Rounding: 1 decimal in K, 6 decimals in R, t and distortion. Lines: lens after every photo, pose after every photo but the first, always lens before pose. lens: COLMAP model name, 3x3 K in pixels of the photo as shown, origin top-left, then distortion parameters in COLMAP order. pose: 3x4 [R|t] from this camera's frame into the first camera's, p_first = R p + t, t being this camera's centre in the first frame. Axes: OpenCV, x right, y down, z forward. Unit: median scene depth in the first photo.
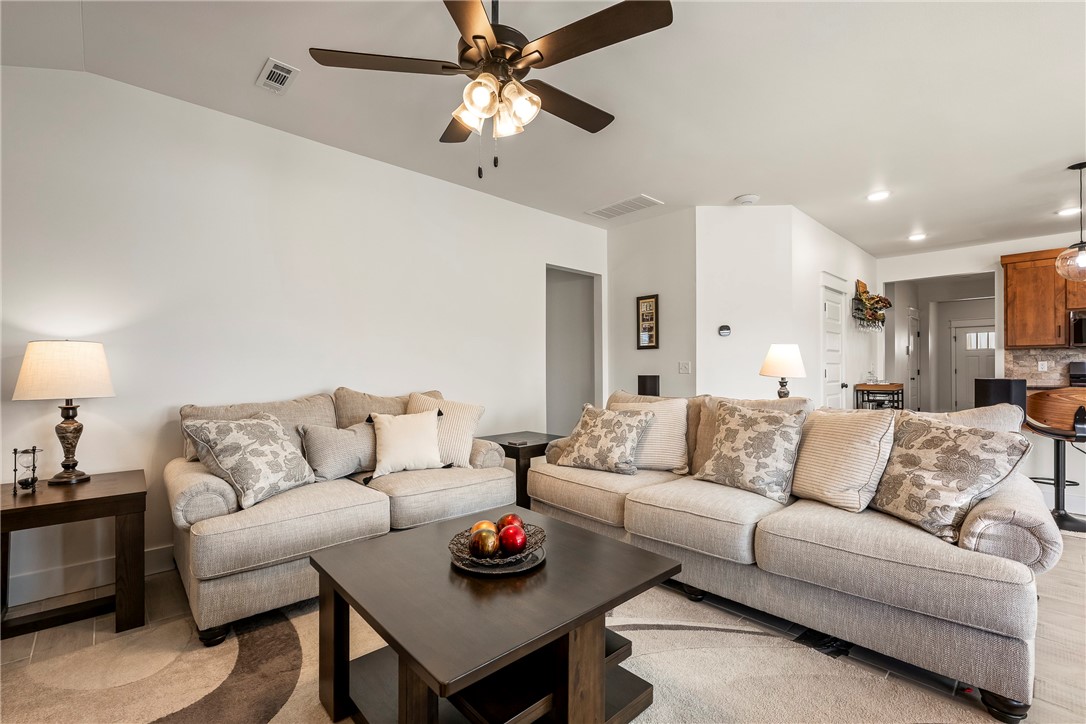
lens RADIAL K [[468.5, 0, 543.3], [0, 468.5, 363.9], [0, 0, 1]] dist [-0.000522, 0.000053]
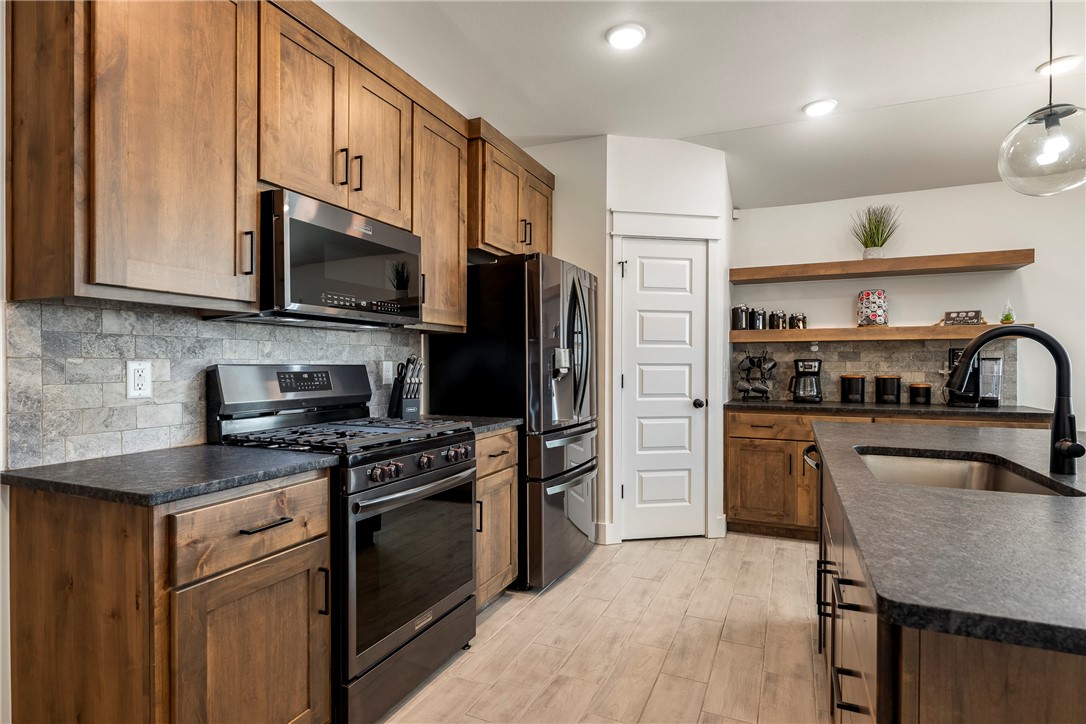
lens RADIAL K [[568.7, 0, 546.4], [0, 568.7, 365.5], [0, 0, 1]] dist [-0.003482, 0.000150]
pose [[-0.411515, 0.002135, 0.911400, 0.684508], [-0.002188, 0.999992, -0.003331, -0.002027], [-0.911400, -0.003364, -0.411507, 0.920092]]
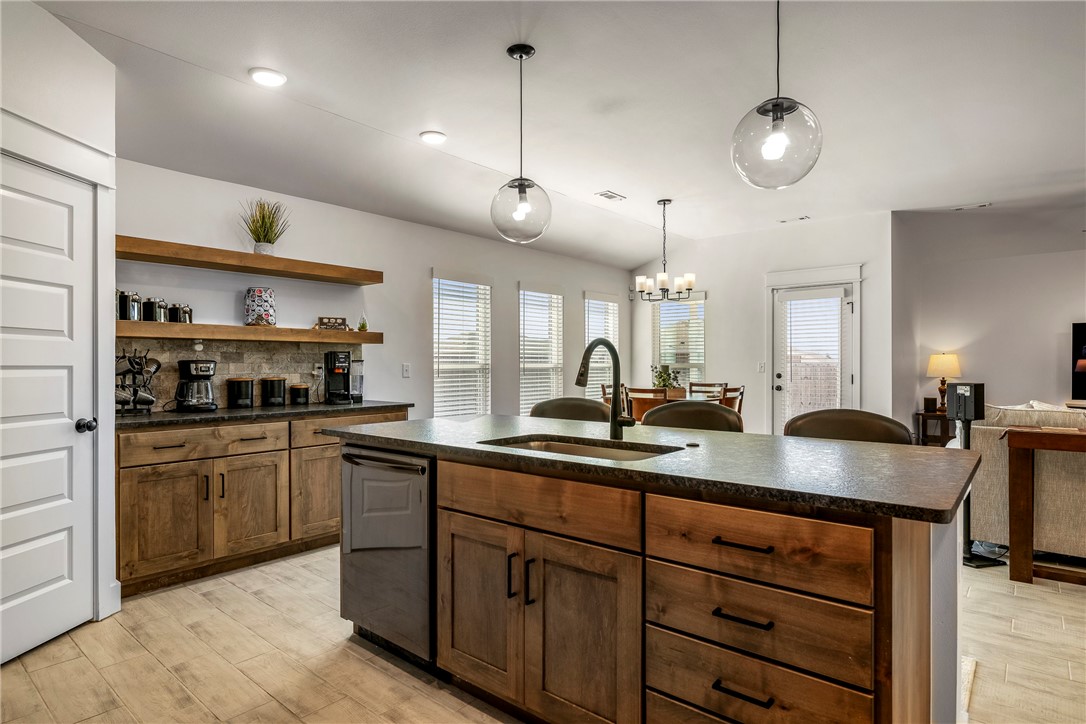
lens RADIAL K [[583.3, 0, 537.4], [0, 583.3, 363.0], [0, 0, 1]] dist [0.003837, -0.001422]
pose [[-0.990789, 0.007215, -0.135220, 0.969650], [0.008084, 0.999950, -0.005878, -0.003798], [0.135171, -0.006917, -0.990798, 0.997332]]
